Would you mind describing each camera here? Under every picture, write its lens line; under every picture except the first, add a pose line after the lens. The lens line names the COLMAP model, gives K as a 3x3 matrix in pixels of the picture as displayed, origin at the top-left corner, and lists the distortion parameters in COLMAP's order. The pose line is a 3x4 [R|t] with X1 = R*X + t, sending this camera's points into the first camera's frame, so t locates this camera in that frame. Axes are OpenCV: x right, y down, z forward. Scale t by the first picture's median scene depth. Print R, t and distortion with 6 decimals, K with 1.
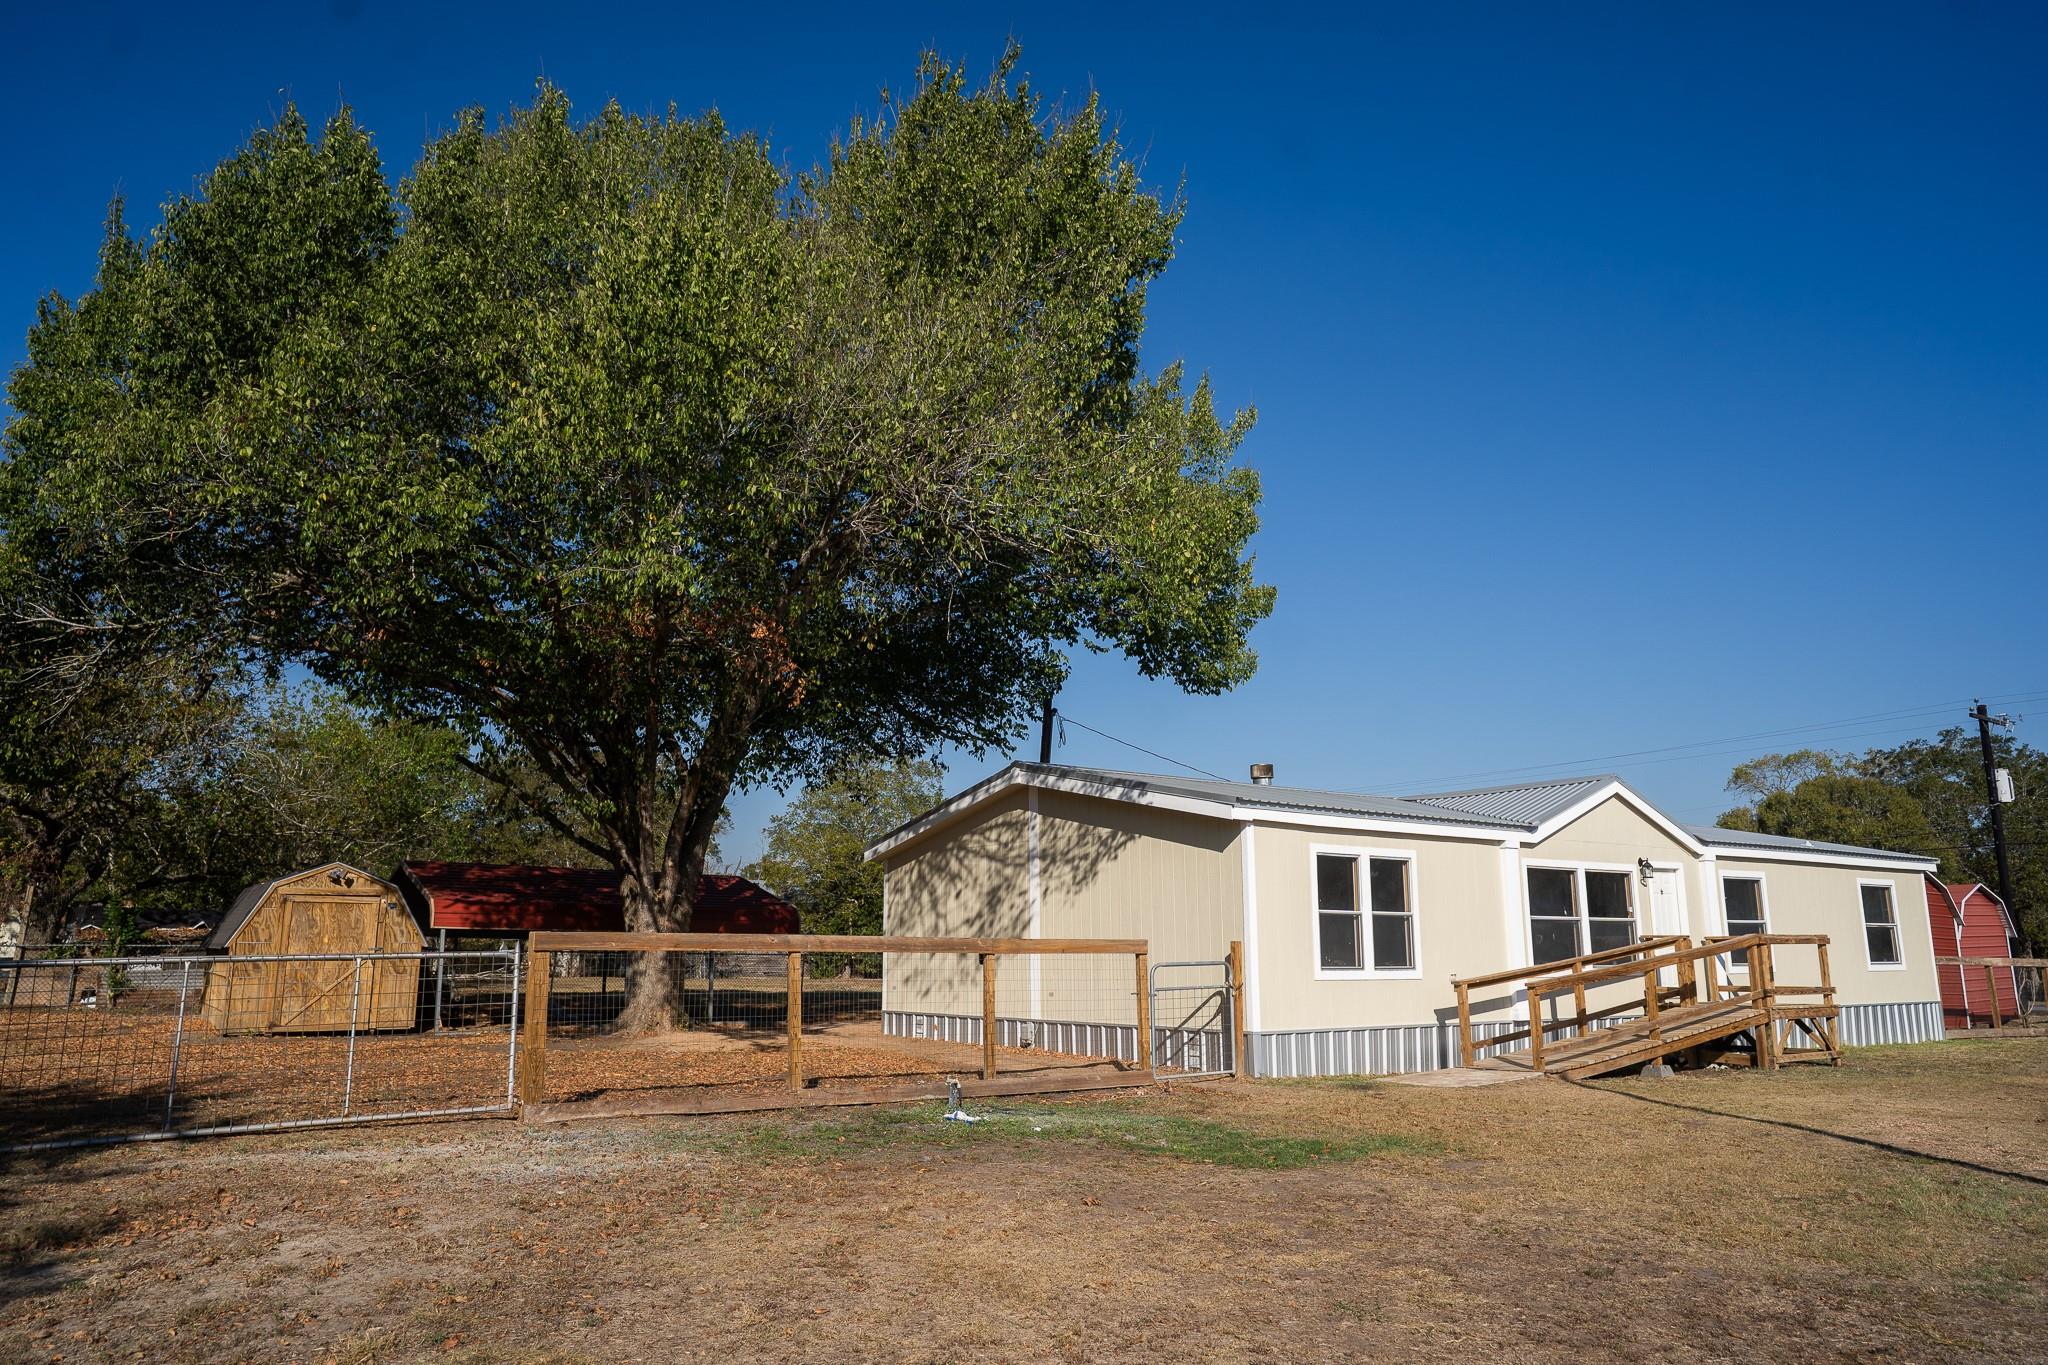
lens RADIAL K [[1399.2, 0, 1015.2], [0, 1399.2, 688.4], [0, 0, 1]] dist [-0.020568, 0.063944]
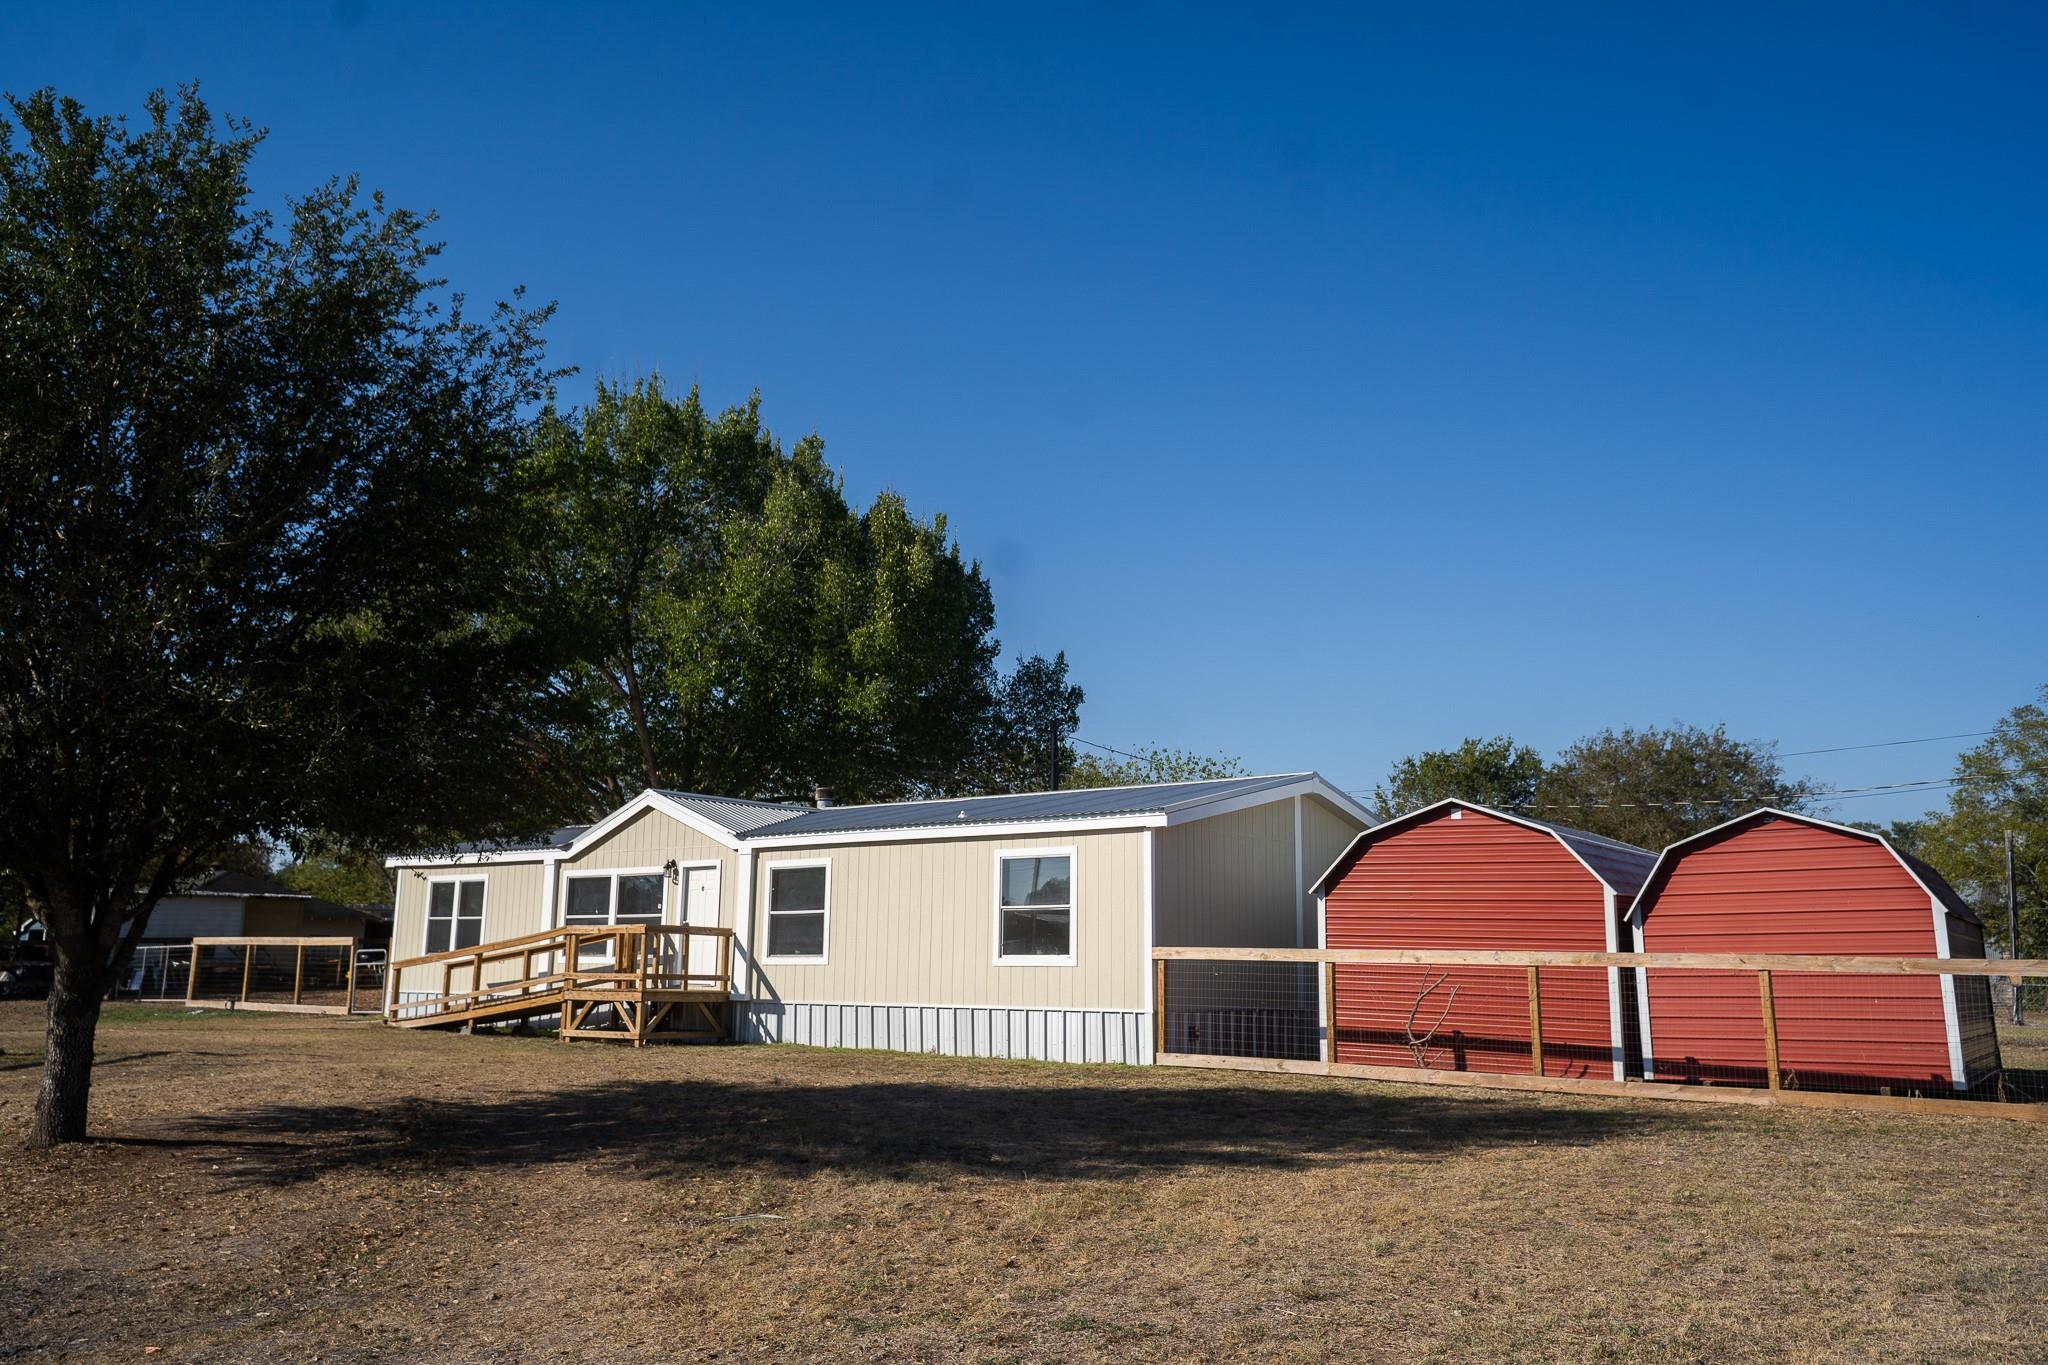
lens RADIAL K [[1587.7, 0, 1018.2], [0, 1587.7, 690.2], [0, 0, 1]] dist [-0.000751, 0.071403]
pose [[0.293469, -0.166672, -0.941327, 2.266269], [0.160714, 0.979271, -0.123286, 0.246214], [0.942362, -0.115104, 0.314172, 1.141694]]
